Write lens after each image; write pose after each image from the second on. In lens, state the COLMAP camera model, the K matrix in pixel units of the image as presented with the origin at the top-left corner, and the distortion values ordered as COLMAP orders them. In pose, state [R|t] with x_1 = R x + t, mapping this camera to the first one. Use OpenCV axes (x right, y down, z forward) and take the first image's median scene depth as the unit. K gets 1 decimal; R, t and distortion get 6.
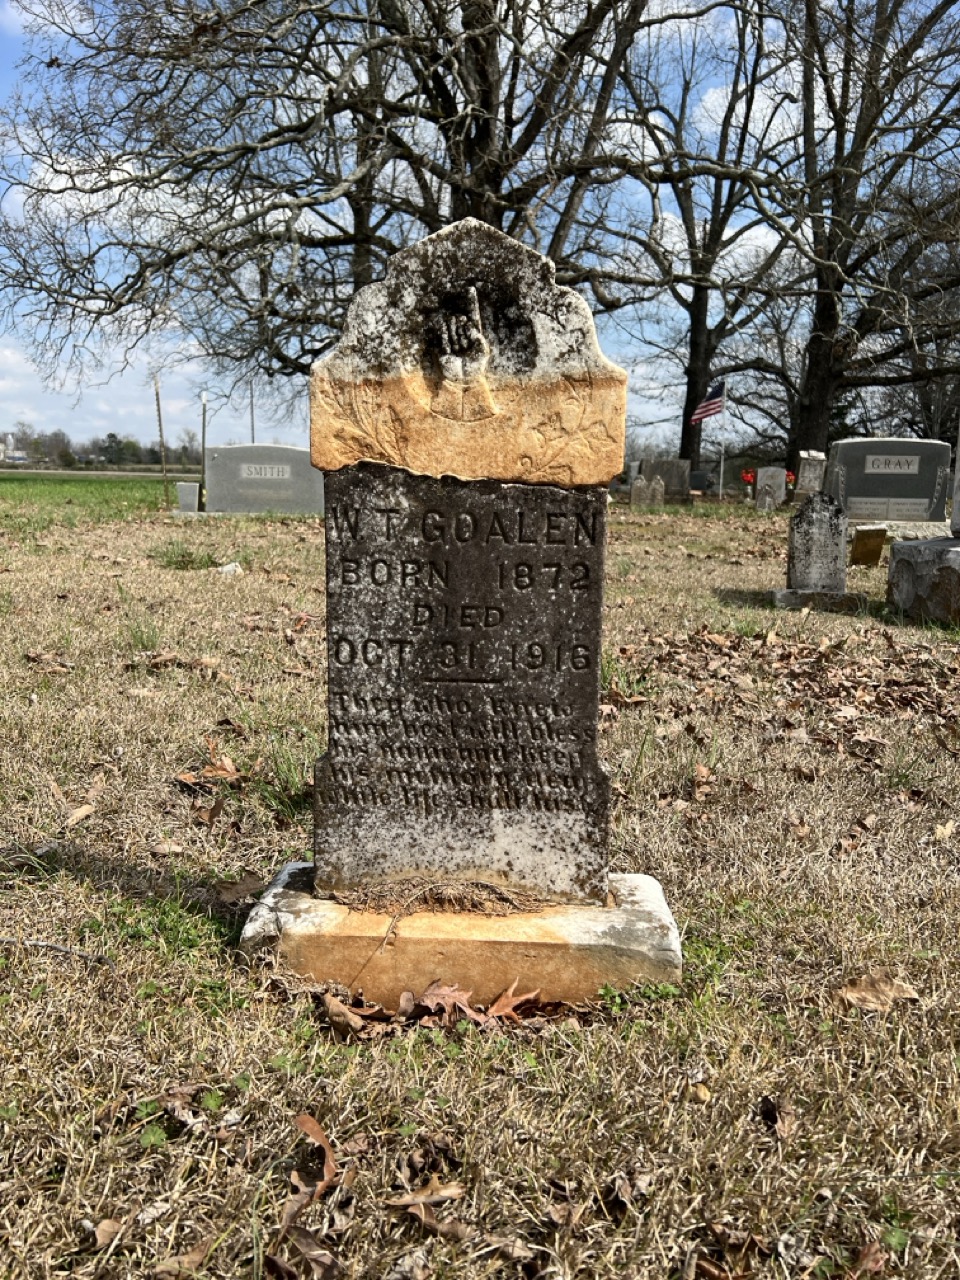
lens RADIAL K [[959.3, 0, 480.0], [0, 959.3, 640.0], [0, 0, 1]] dist [0.080762, -0.088230]
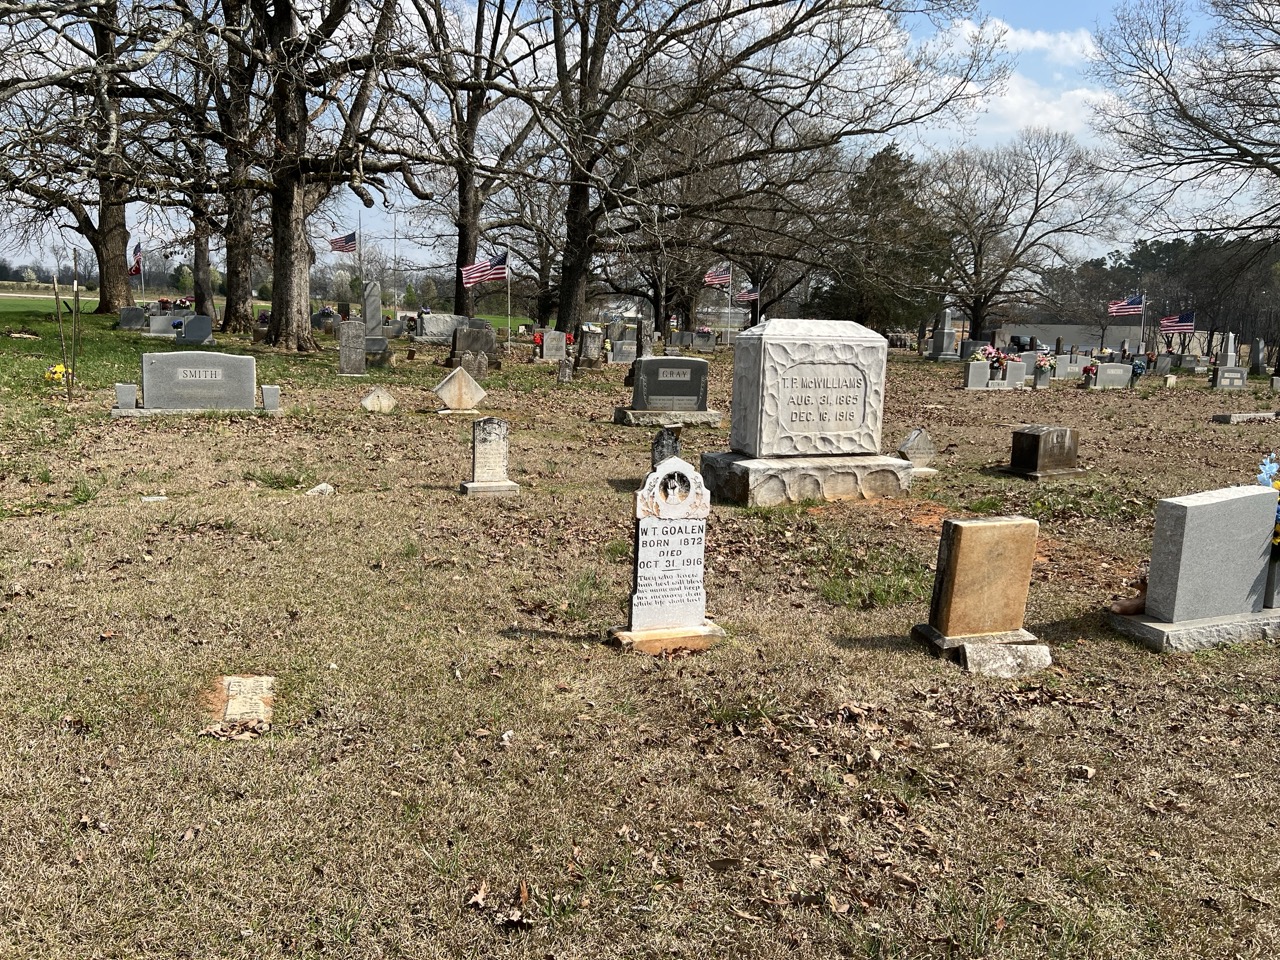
lens RADIAL K [[966.9, 0, 631.4], [0, 966.9, 464.4], [0, 0, 1]] dist [0.155414, -0.265723]
pose [[0.916428, -0.043442, 0.397834, -0.587246], [0.041490, 0.999047, 0.013519, -0.152760], [-0.398043, 0.004117, 0.917358, -0.863084]]
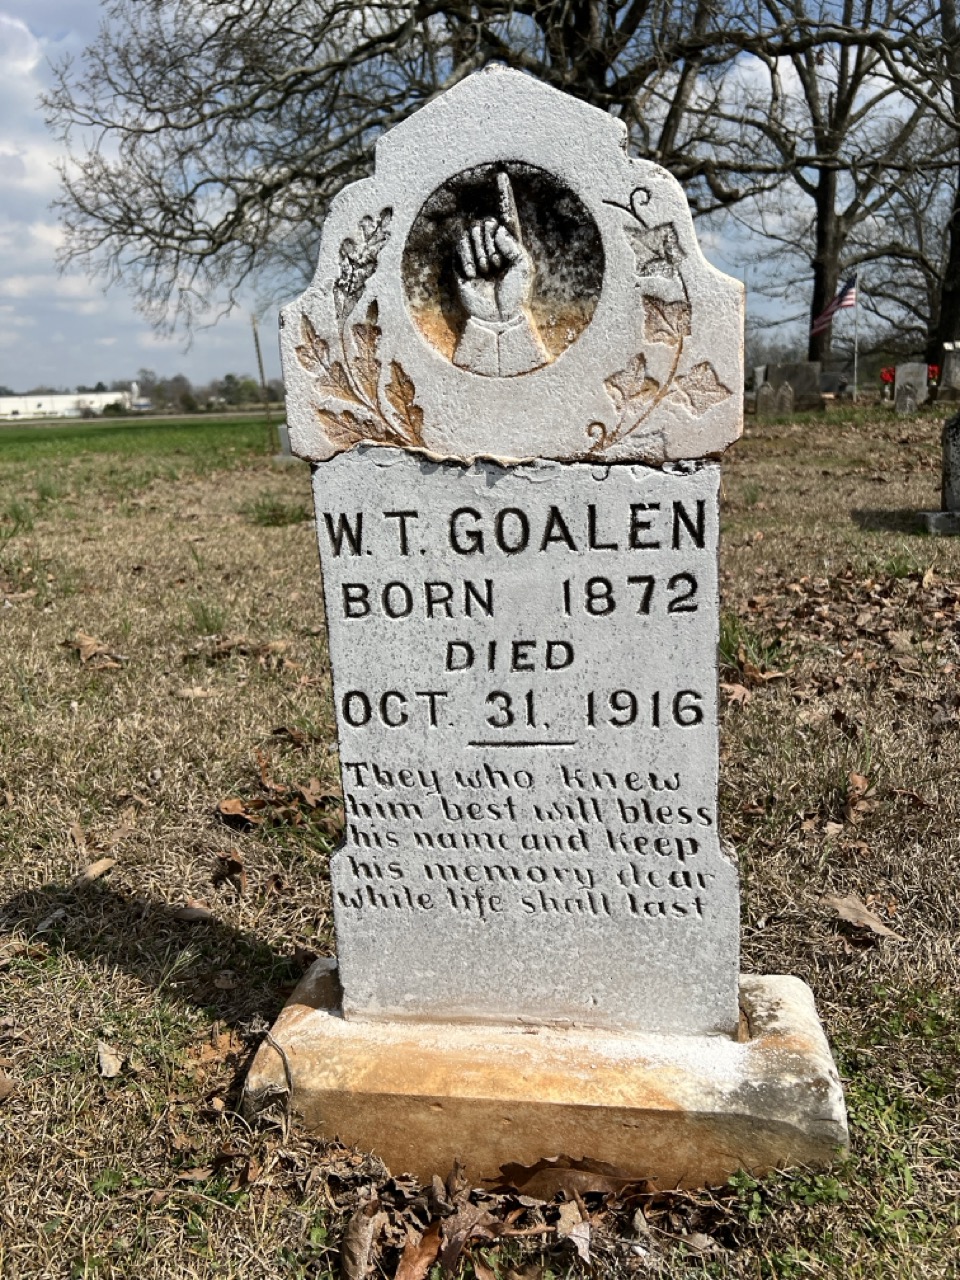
lens RADIAL K [[968.4, 0, 498.8], [0, 968.4, 635.0], [0, 0, 1]] dist [0.018301, 0.001243]
pose [[0.993115, -0.038921, -0.110485, 0.016751], [0.047073, 0.996282, 0.072159, -0.032010], [0.107266, -0.076863, 0.991255, 0.103654]]
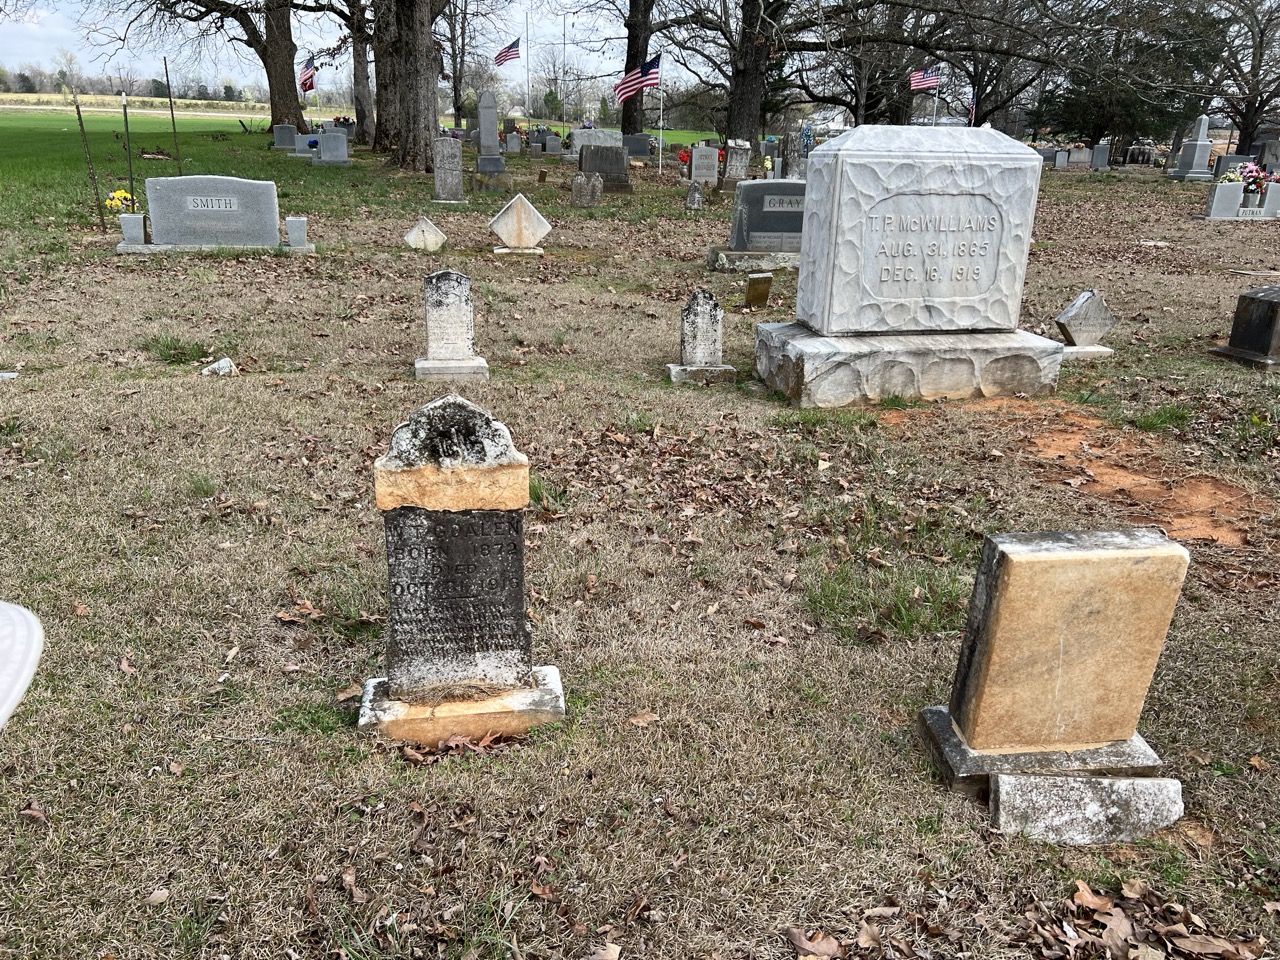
lens RADIAL K [[959.3, 0, 640.0], [0, 959.3, 480.0], [0, 0, 1]] dist [0.080762, -0.088230]
pose [[0.977520, -0.064571, 0.200712, -0.012350], [0.023689, 0.979558, 0.199762, -0.218945], [-0.209508, -0.190516, 0.959067, -0.370312]]
